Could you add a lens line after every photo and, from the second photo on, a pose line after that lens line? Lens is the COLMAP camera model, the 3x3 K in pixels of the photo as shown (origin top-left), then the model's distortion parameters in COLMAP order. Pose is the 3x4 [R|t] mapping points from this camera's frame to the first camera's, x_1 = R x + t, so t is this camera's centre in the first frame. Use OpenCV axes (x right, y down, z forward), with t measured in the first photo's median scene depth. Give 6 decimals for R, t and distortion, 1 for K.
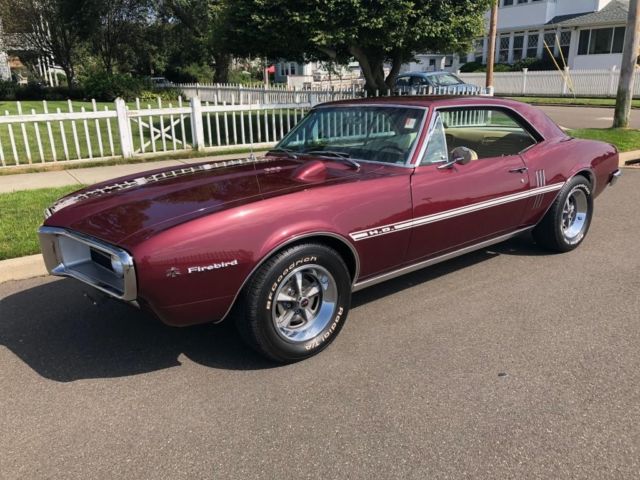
lens RADIAL K [[526.3, 0, 324.3], [0, 526.3, 237.9], [0, 0, 1]] dist [0.024433, -0.003835]
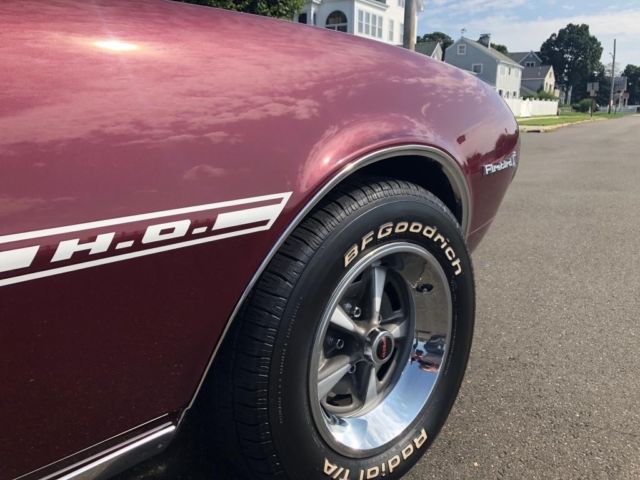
lens RADIAL K [[526.3, 0, 314.5], [0, 526.3, 245.3], [0, 0, 1]] dist [0.024433, -0.003835]
pose [[0.920529, -0.075759, 0.383258, -0.113910], [0.094379, 0.995085, -0.029986, 0.069503], [-0.379103, 0.063774, 0.923154, 0.053964]]
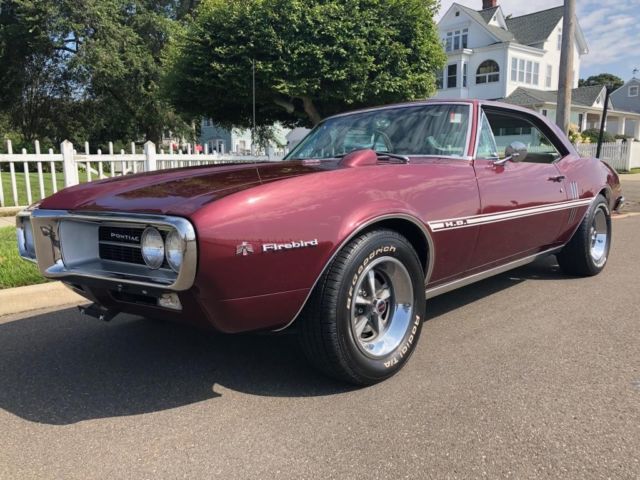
lens RADIAL K [[526.3, 0, 316.1], [0, 526.3, 243.5], [0, 0, 1]] dist [0.024433, -0.003835]
pose [[0.991463, -0.011489, 0.129881, -0.079009], [0.029473, 0.990076, -0.137407, 0.045420], [-0.127013, 0.140062, 0.981962, 0.074054]]
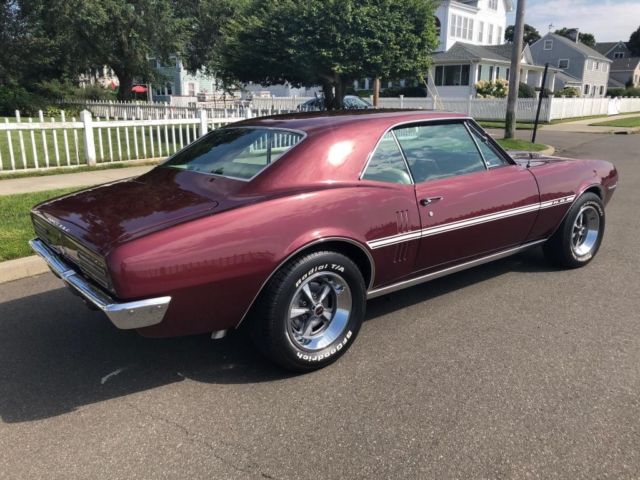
lens RADIAL K [[526.3, 0, 321.5], [0, 526.3, 232.4], [0, 0, 1]] dist [0.024433, -0.003835]
pose [[0.960442, -0.044554, 0.274895, -0.451589], [0.058169, 0.997441, -0.041574, 0.099313], [-0.272339, 0.055920, 0.960575, -0.274243]]
